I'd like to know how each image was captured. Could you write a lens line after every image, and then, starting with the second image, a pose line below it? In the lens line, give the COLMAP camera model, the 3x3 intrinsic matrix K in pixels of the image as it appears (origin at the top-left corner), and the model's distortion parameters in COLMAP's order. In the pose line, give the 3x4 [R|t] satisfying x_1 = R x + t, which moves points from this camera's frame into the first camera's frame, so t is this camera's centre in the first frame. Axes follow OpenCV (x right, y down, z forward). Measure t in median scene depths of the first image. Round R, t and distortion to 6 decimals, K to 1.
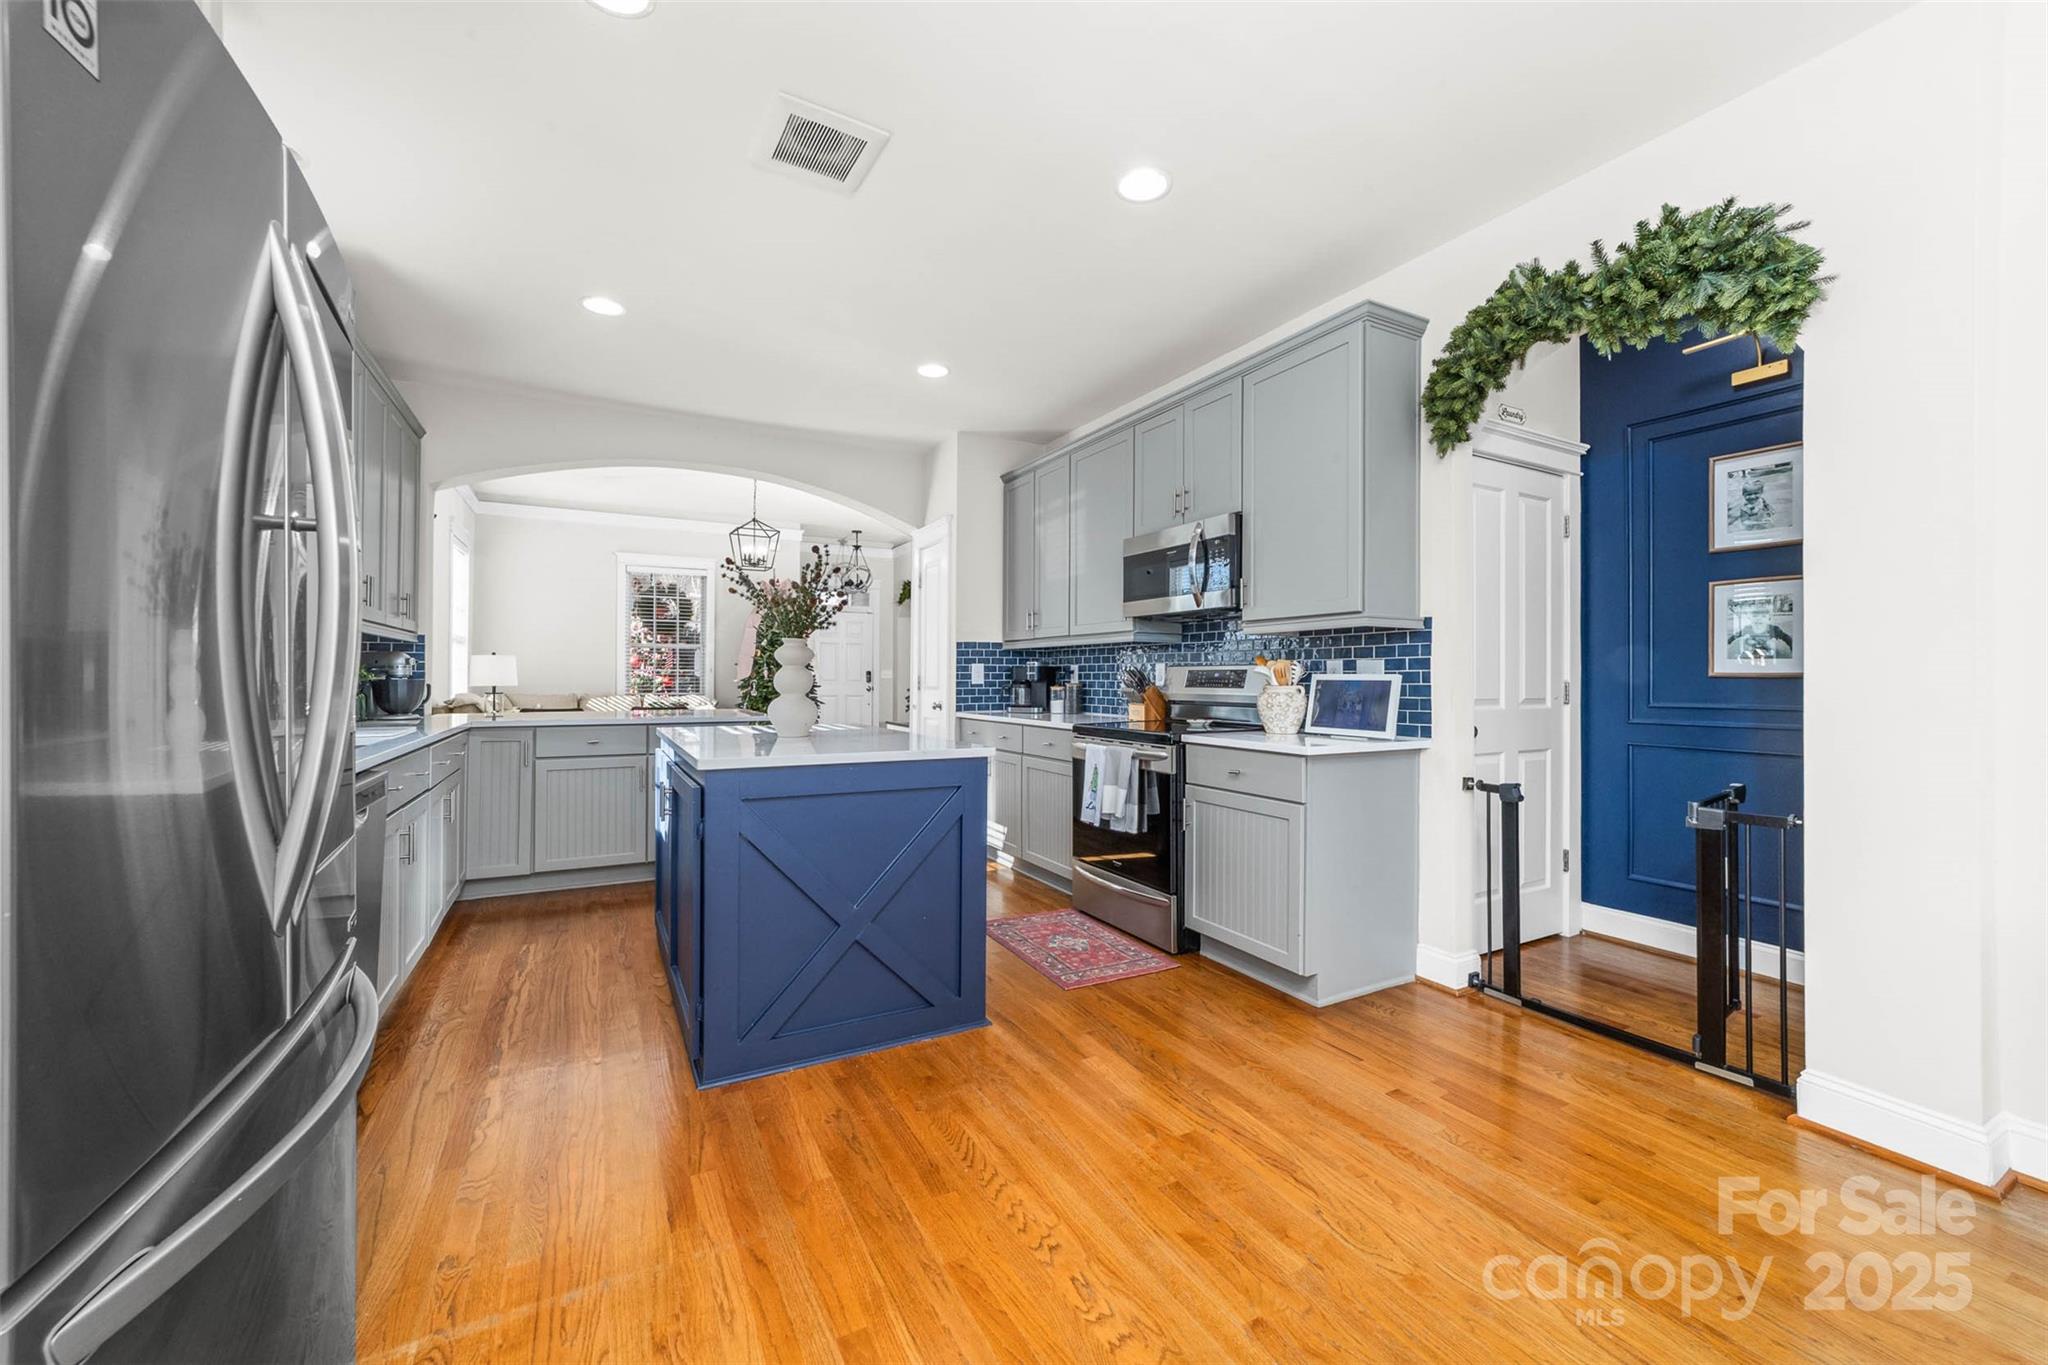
lens RADIAL K [[773.8, 0, 1022.1], [0, 773.8, 657.6], [0, 0, 1]] dist [0.000245, 0.000159]
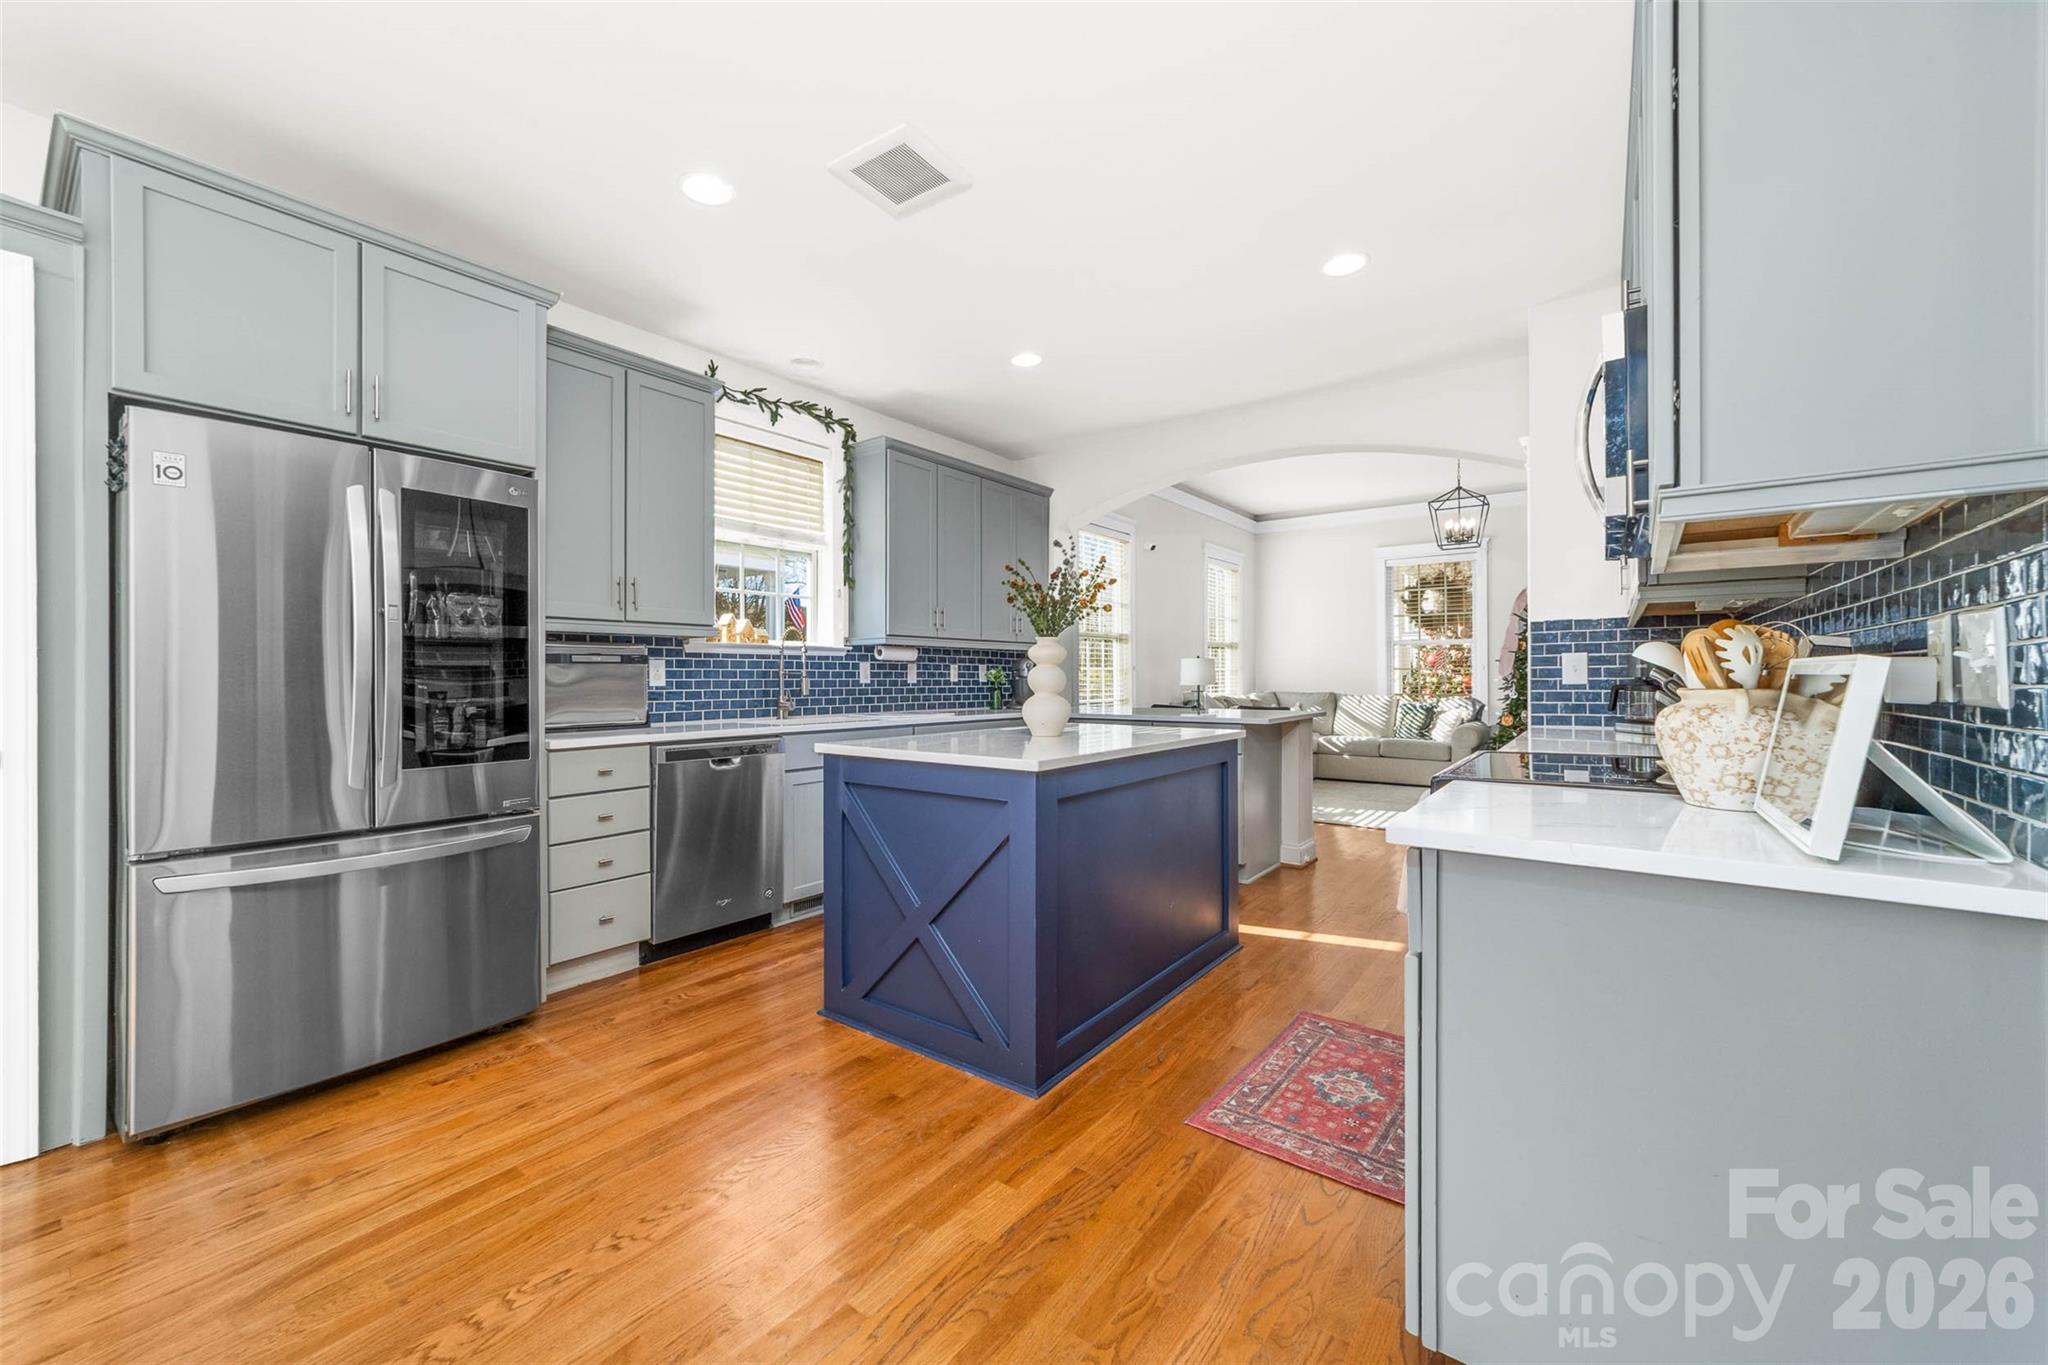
lens RADIAL K [[812.5, 0, 1046.3], [0, 812.5, 655.3], [0, 0, 1]] dist [-0.003316, 0.000182]
pose [[0.423028, -0.027175, -0.905709, 0.655612], [0.025832, 0.999506, -0.017924, 0.019102], [0.905748, -0.015813, 0.423521, 0.568144]]
